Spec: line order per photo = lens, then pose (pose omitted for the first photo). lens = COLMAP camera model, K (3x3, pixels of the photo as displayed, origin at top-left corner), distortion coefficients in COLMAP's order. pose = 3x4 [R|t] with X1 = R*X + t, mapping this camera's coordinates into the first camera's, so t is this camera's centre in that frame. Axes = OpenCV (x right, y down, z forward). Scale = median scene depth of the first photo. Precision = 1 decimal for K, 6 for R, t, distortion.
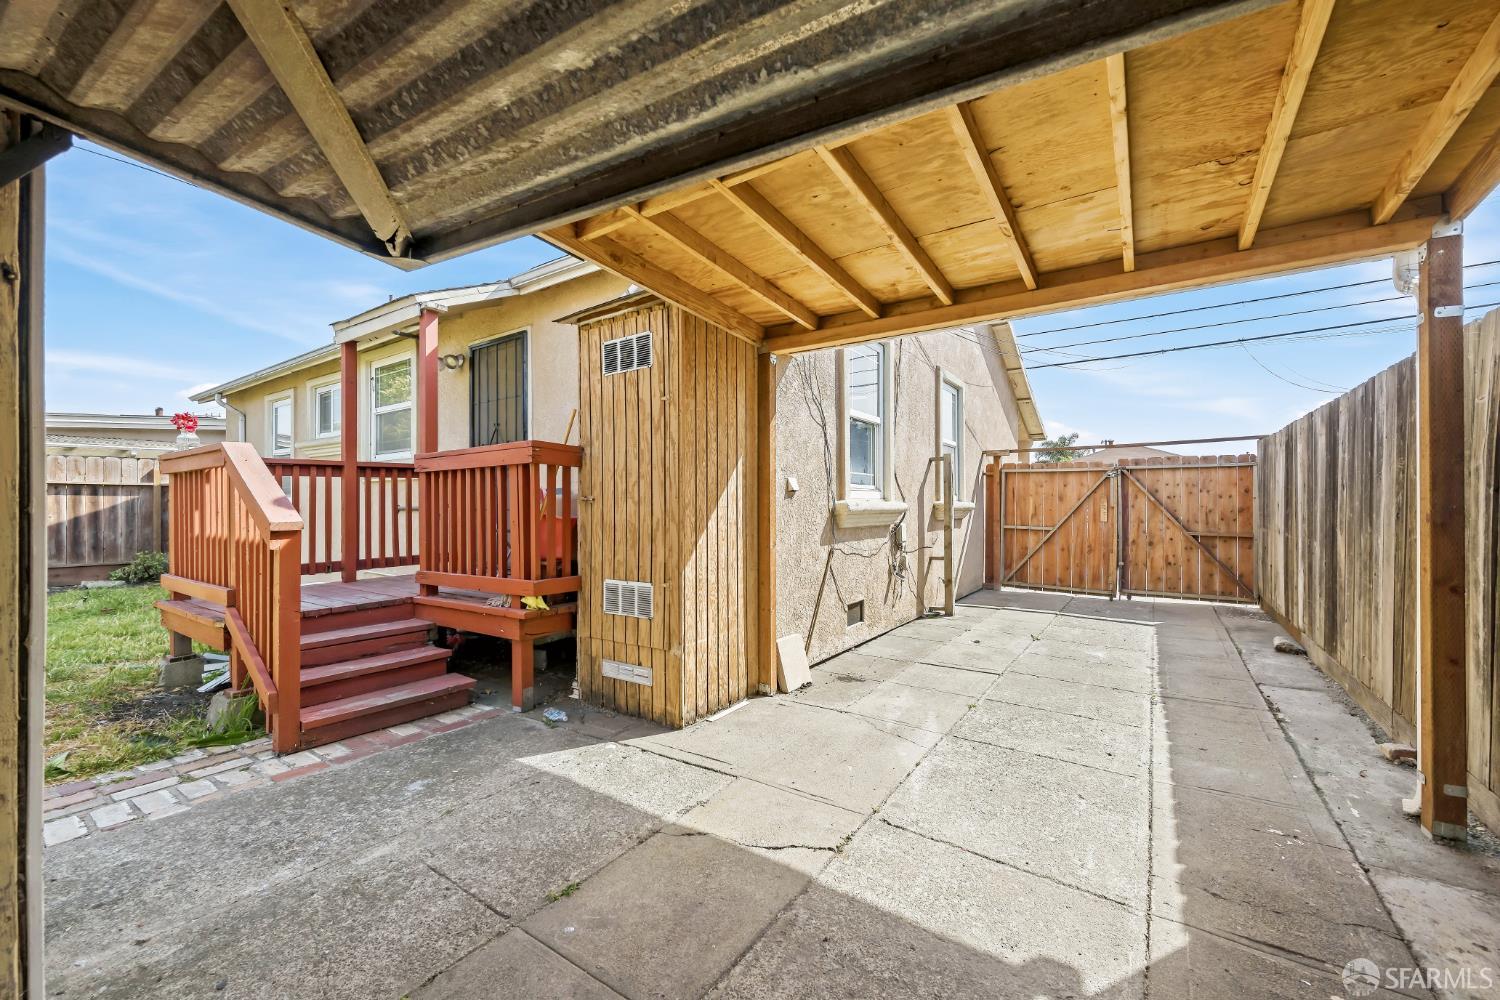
lens RADIAL K [[597.1, 0, 751.7], [0, 597.1, 510.2], [0, 0, 1]] dist [-0.001157, -0.000097]
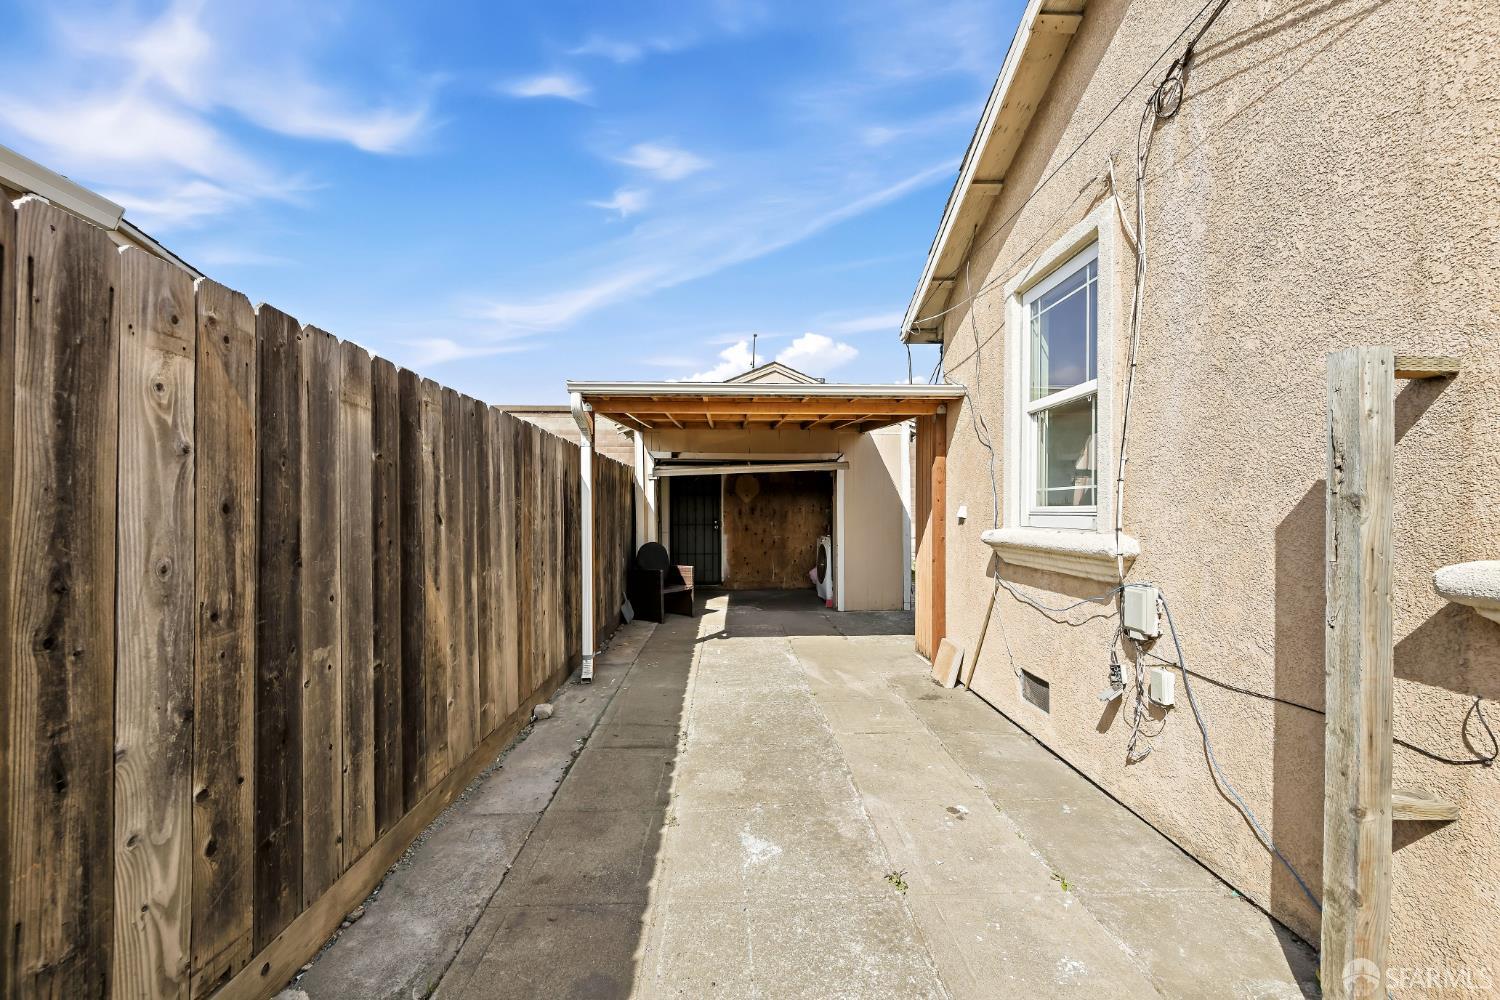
lens RADIAL K [[597.1, 0, 751.7], [0, 597.1, 510.2], [0, 0, 1]] dist [-0.001157, -0.000097]
pose [[-0.808792, -0.002618, -0.588089, 1.204651], [-0.005833, 0.999977, 0.003570, -0.056888], [0.588066, 0.006317, -0.808789, 1.922552]]
